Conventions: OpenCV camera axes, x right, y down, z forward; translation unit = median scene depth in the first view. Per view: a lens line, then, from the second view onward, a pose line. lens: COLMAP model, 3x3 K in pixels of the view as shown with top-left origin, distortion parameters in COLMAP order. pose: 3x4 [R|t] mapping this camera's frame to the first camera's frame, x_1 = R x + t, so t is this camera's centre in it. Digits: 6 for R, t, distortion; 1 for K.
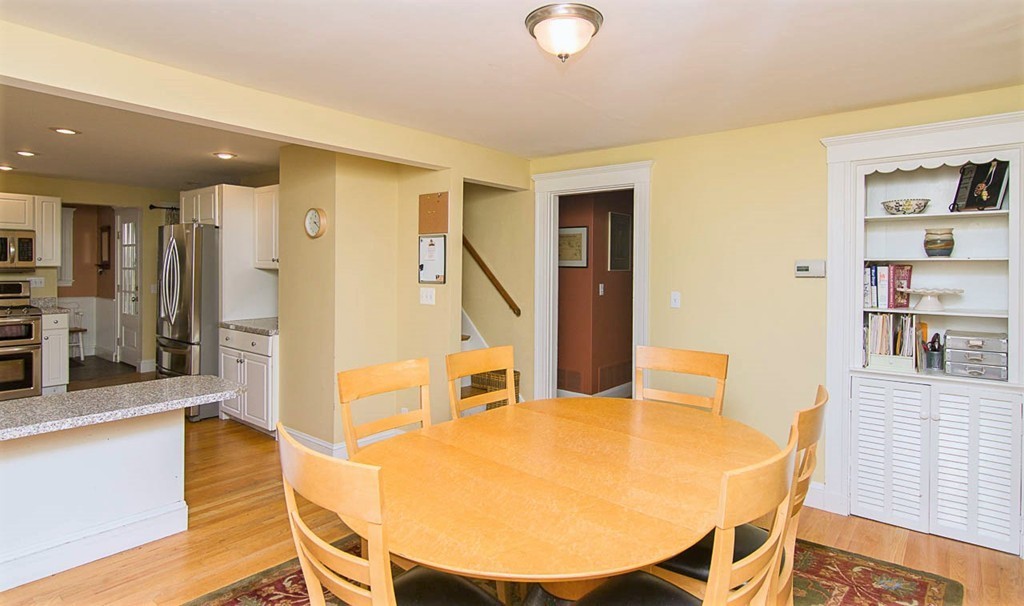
lens RADIAL K [[548.6, 0, 507.5], [0, 548.6, 275.7], [0, 0, 1]] dist [-0.001295, -0.000174]
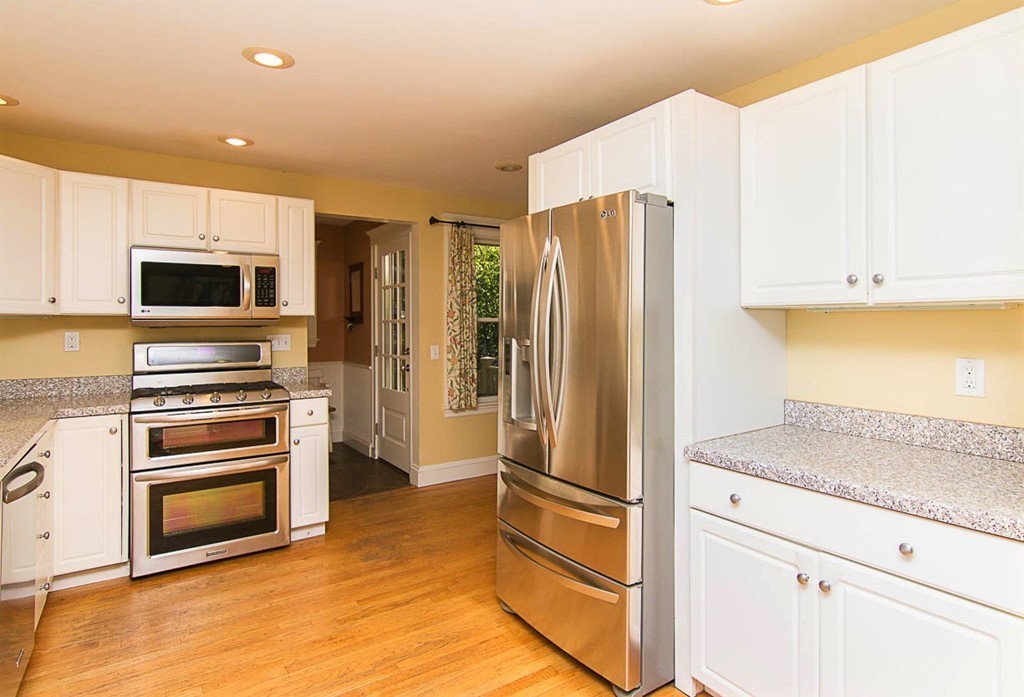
lens RADIAL K [[553.5, 0, 516.2], [0, 553.5, 325.1], [0, 0, 1]] dist [-0.001674, -0.000410]
pose [[0.958605, -0.012149, -0.284479, -0.452368], [0.008198, 0.999853, -0.015072, 0.004019], [0.284620, 0.012116, 0.958564, 0.506804]]
